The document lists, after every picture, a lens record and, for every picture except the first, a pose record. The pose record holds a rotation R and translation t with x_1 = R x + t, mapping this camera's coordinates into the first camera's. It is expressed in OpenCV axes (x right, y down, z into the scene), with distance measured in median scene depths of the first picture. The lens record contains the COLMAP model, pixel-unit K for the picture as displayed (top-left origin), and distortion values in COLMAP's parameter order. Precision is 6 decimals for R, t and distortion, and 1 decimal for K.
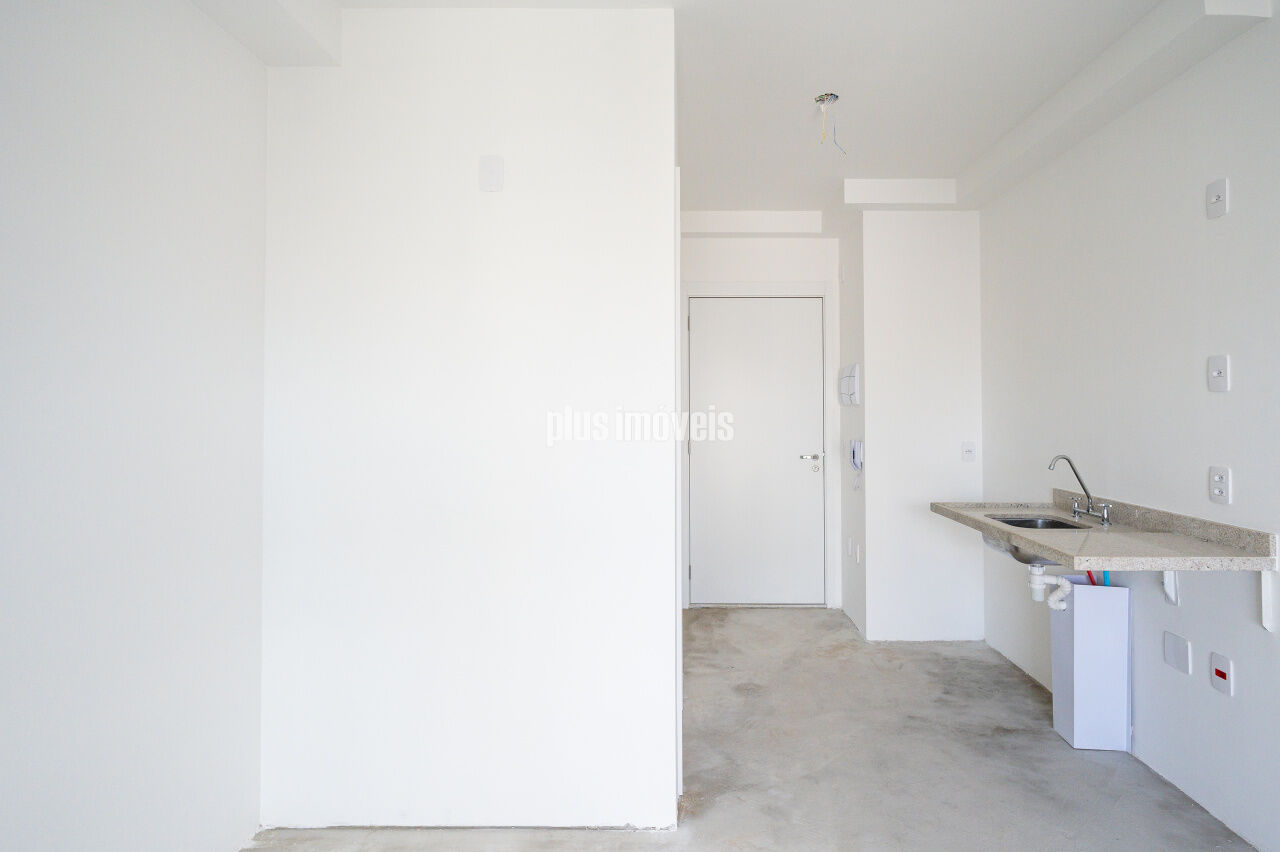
lens RADIAL K [[685.9, 0, 676.4], [0, 685.9, 392.3], [0, 0, 1]] dist [-0.002714, 0.001149]
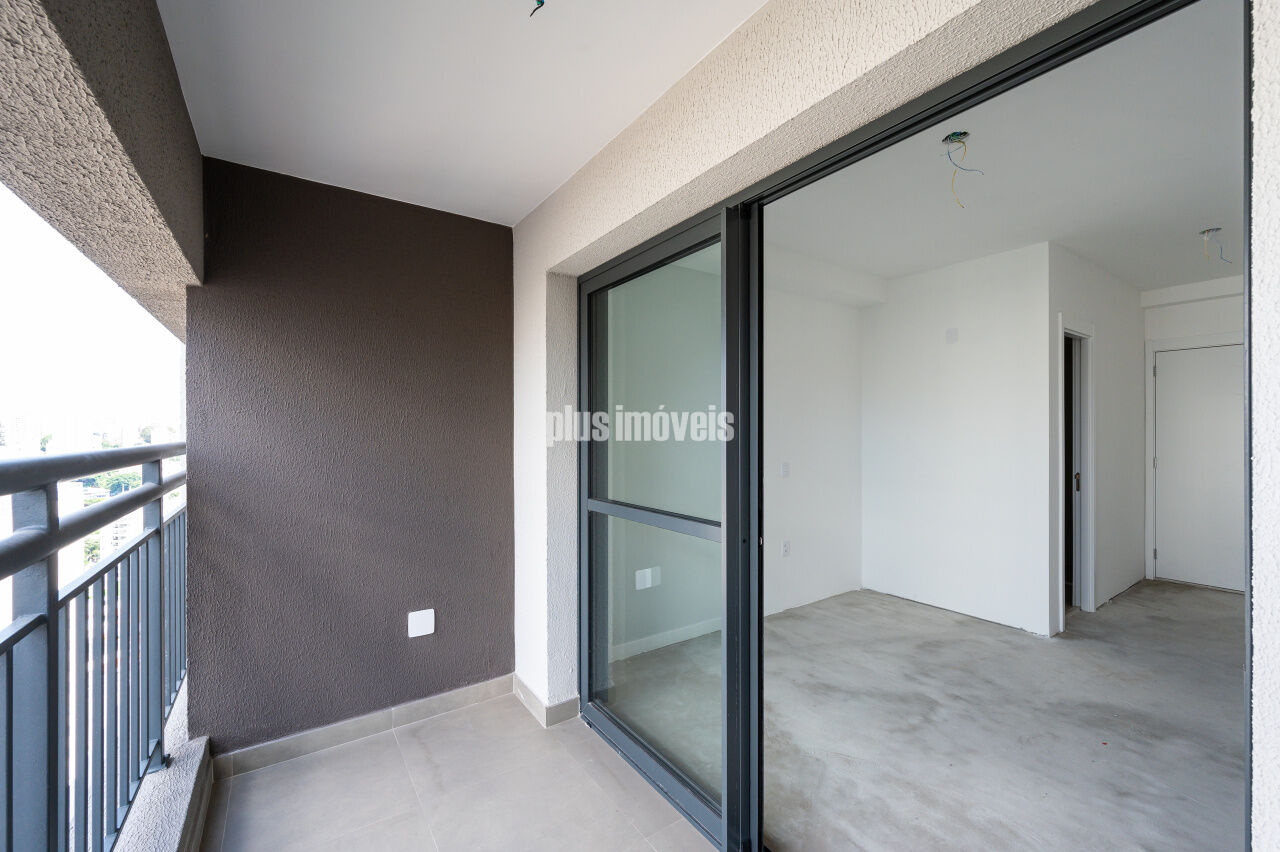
lens RADIAL K [[512.7, 0, 623.3], [0, 512.7, 428.5], [0, 0, 1]] dist [-0.000520, -0.000441]
pose [[0.560413, -0.002665, -0.828209, 0.445336], [0.021620, 0.999701, 0.011412, -0.039043], [0.827931, -0.024301, 0.560303, -0.740312]]
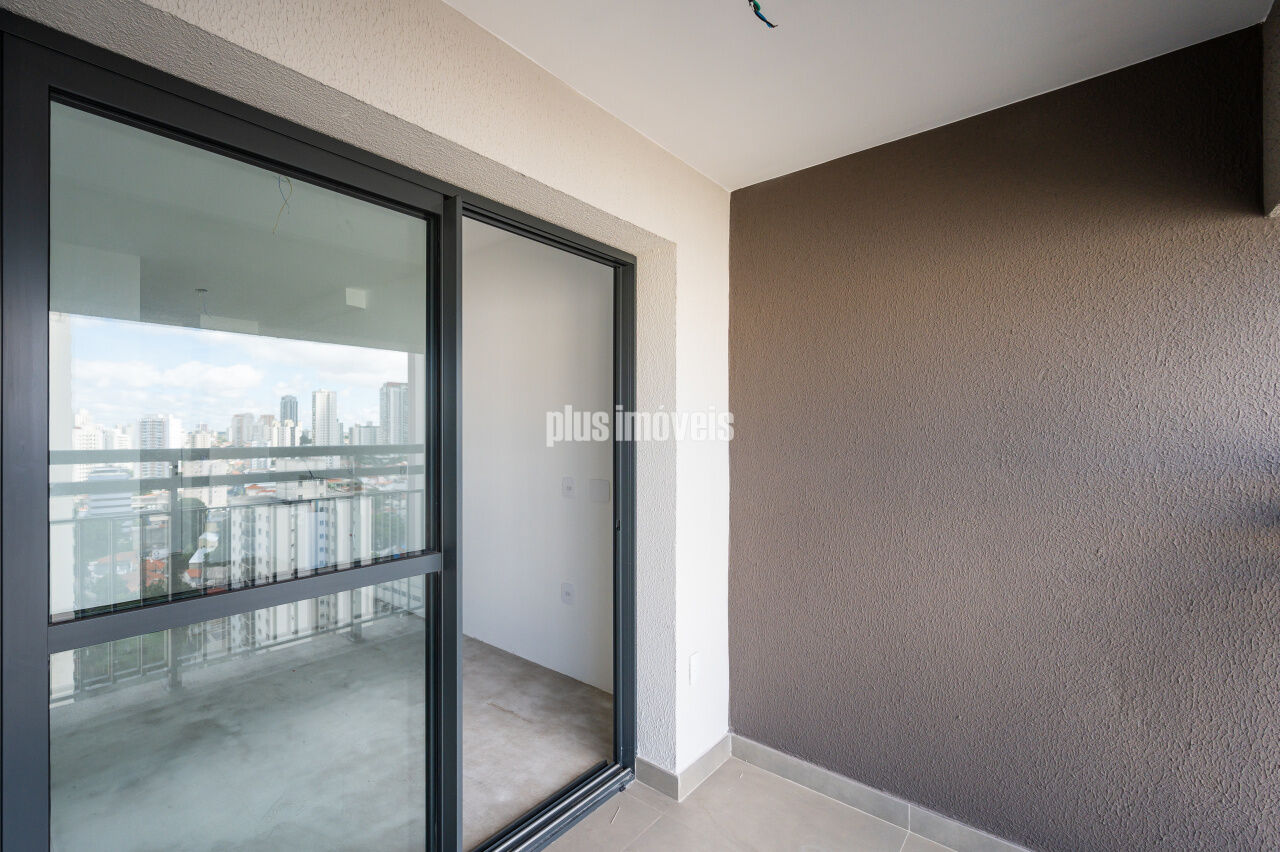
lens RADIAL K [[527.5, 0, 419.1], [0, 527.5, 444.5], [0, 0, 1]] dist [-0.004405, 0.000429]
pose [[0.774662, -0.004712, 0.632357, -0.312044], [-0.012362, 0.999668, 0.022592, -0.029539], [-0.632254, -0.025318, 0.774347, -0.698646]]
